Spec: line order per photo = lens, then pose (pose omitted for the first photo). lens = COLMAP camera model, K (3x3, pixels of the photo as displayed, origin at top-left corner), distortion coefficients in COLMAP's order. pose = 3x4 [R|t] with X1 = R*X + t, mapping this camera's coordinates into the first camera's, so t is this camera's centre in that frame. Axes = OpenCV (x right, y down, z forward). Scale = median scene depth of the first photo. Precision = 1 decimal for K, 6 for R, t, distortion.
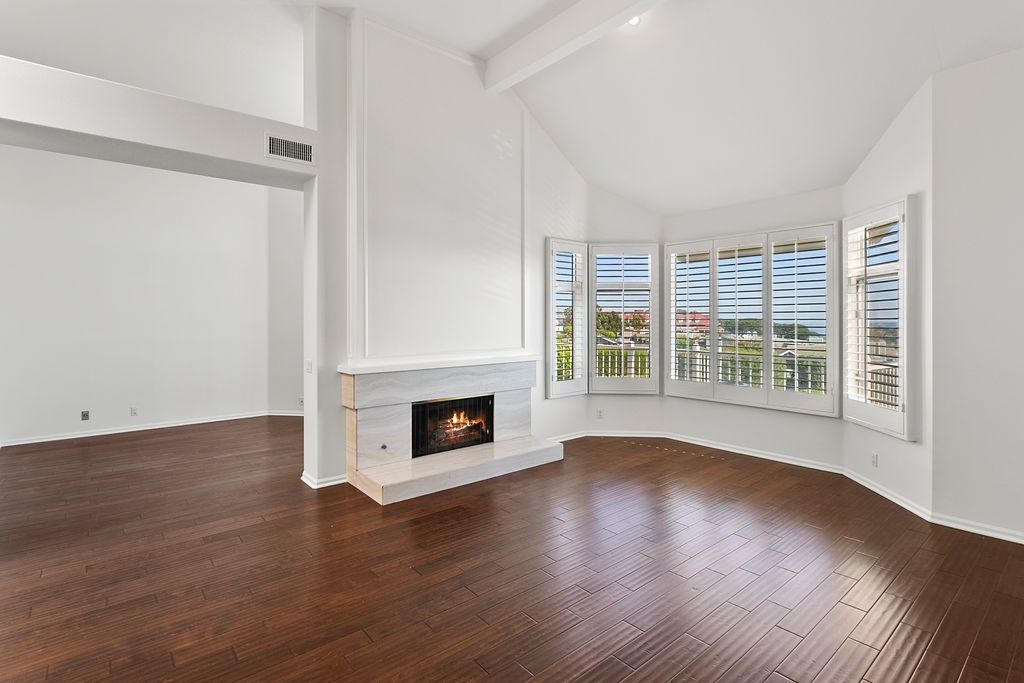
lens RADIAL K [[510.7, 0, 514.3], [0, 510.7, 319.8], [0, 0, 1]] dist [-0.001163, -0.000381]
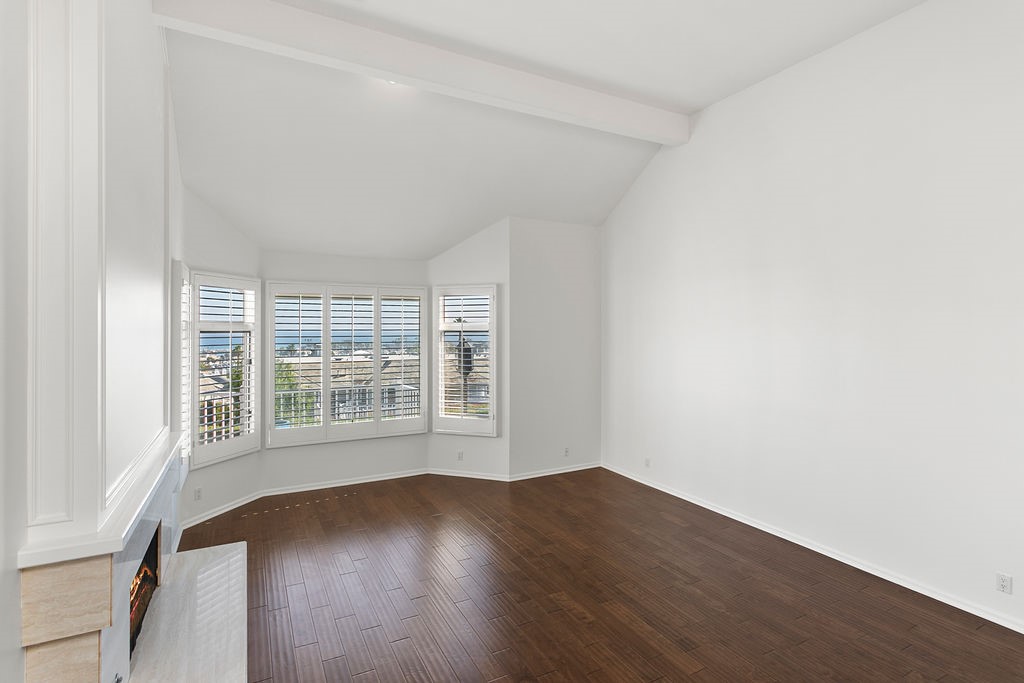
lens RADIAL K [[497.6, 0, 513.0], [0, 497.6, 315.6], [0, 0, 1]] dist [0.002256, -0.000106]
pose [[0.214347, 0.029804, 0.976303, -0.621414], [-0.001254, 0.999542, -0.030238, -0.078857], [-0.976757, 0.005257, 0.214286, 0.497364]]
